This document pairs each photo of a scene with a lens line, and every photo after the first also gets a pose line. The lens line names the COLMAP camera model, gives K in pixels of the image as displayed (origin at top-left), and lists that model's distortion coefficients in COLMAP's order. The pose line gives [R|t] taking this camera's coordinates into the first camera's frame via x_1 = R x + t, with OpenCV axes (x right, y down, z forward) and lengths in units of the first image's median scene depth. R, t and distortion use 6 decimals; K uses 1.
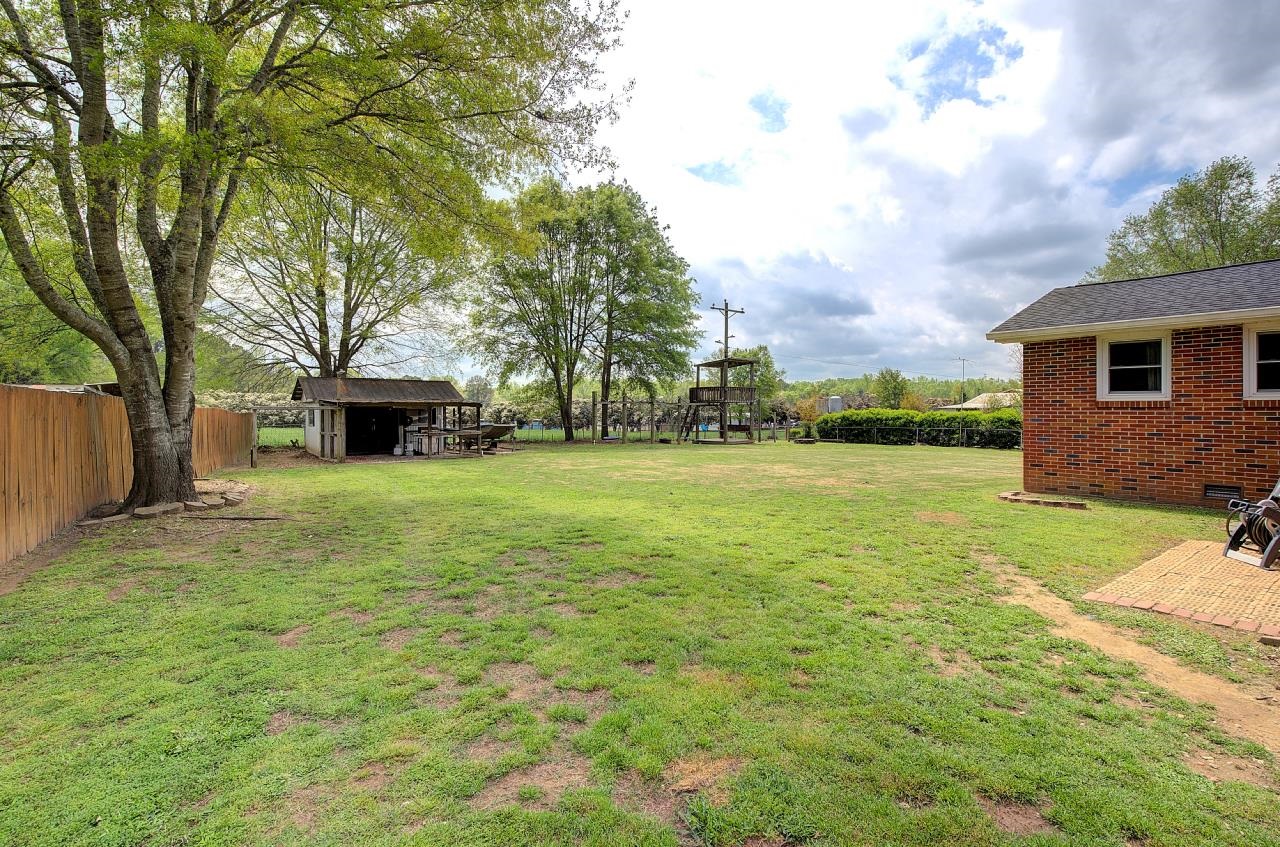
lens RADIAL K [[580.5, 0, 635.5], [0, 580.5, 410.0], [0, 0, 1]] dist [0.000819, 0.000098]
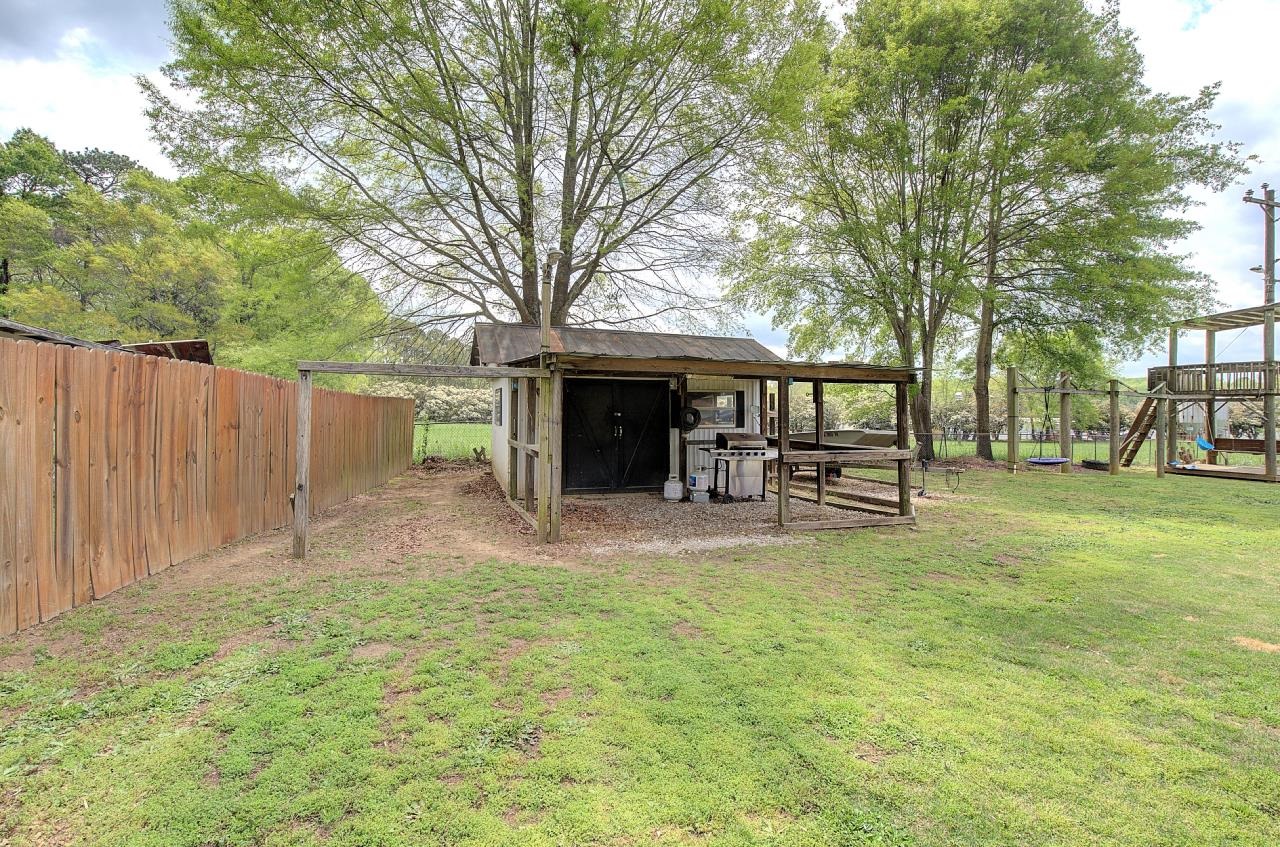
lens RADIAL K [[571.2, 0, 634.7], [0, 571.2, 388.2], [0, 0, 1]] dist [0.000456, 0.000275]
pose [[0.945300, 0.001751, -0.326199, -0.262807], [-0.015042, 0.999156, -0.038226, 0.011875], [0.325856, 0.041042, 0.944528, 0.522885]]
